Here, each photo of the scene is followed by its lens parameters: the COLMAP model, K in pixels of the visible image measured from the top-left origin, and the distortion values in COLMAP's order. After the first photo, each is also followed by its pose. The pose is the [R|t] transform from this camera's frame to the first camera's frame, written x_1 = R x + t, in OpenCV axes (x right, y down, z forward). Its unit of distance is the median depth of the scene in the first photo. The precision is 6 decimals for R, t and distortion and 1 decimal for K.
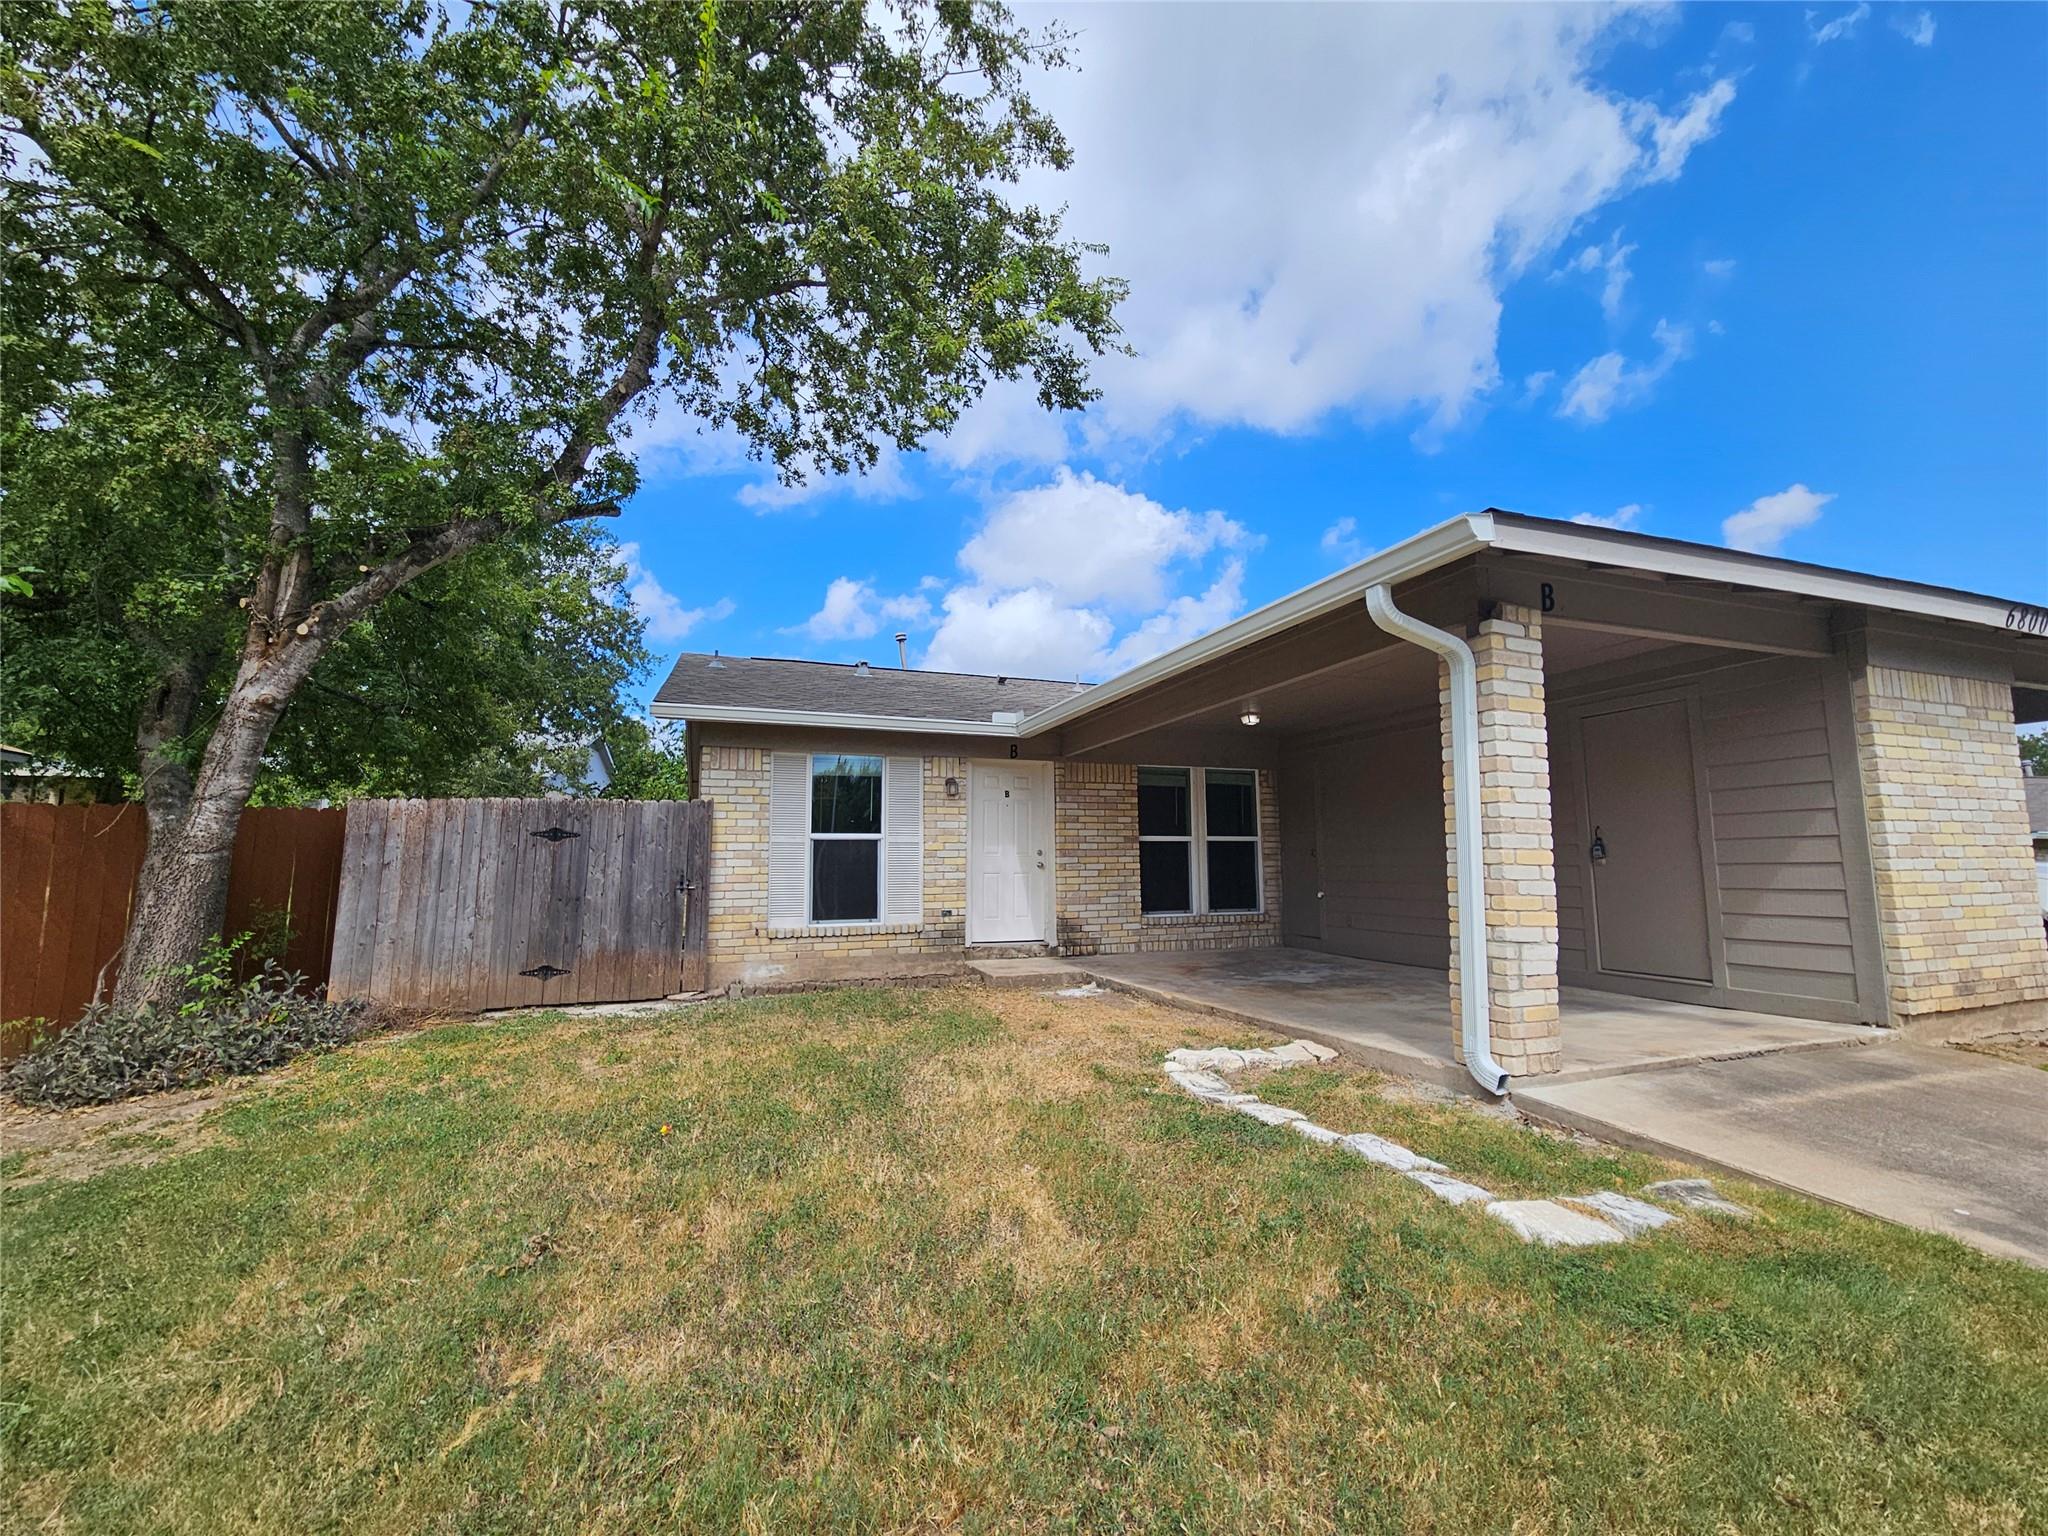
lens RADIAL K [[841.6, 0, 1018.3], [0, 841.6, 768.4], [0, 0, 1]] dist [-0.001444, -0.000858]
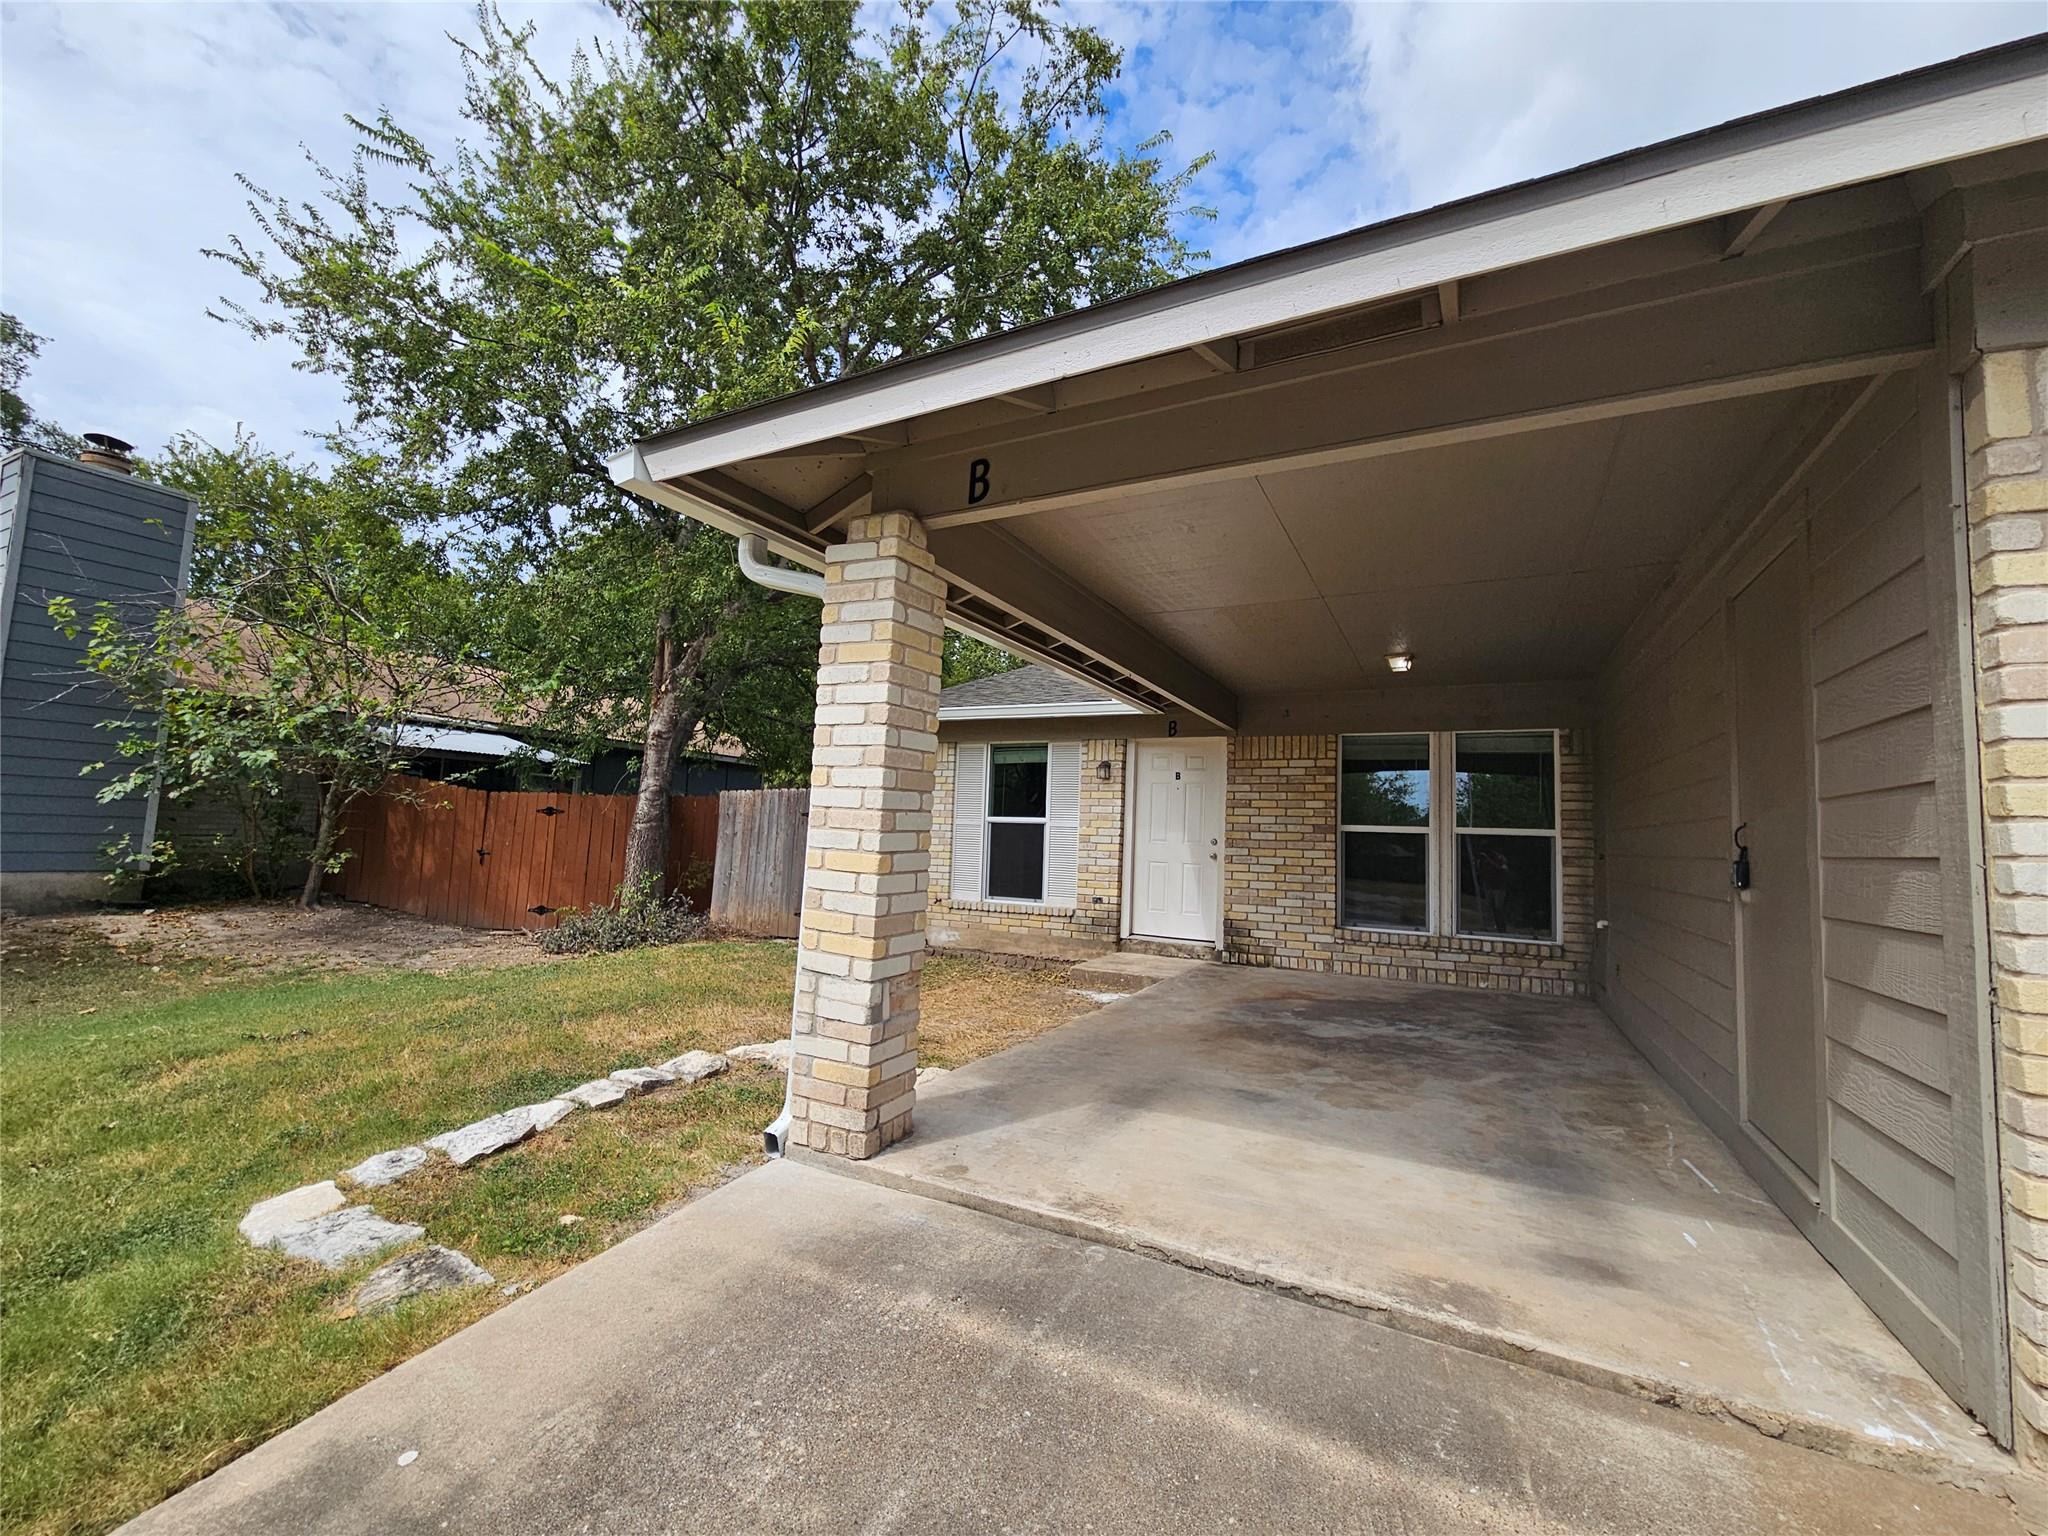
lens RADIAL K [[841.6, 0, 1026.5], [0, 841.6, 763.7], [0, 0, 1]] dist [-0.001444, -0.000858]
pose [[0.678447, -0.033599, -0.733881, 0.577219], [0.045816, 0.998944, -0.003379, 0.013957], [0.733220, -0.031332, 0.679270, 0.283922]]
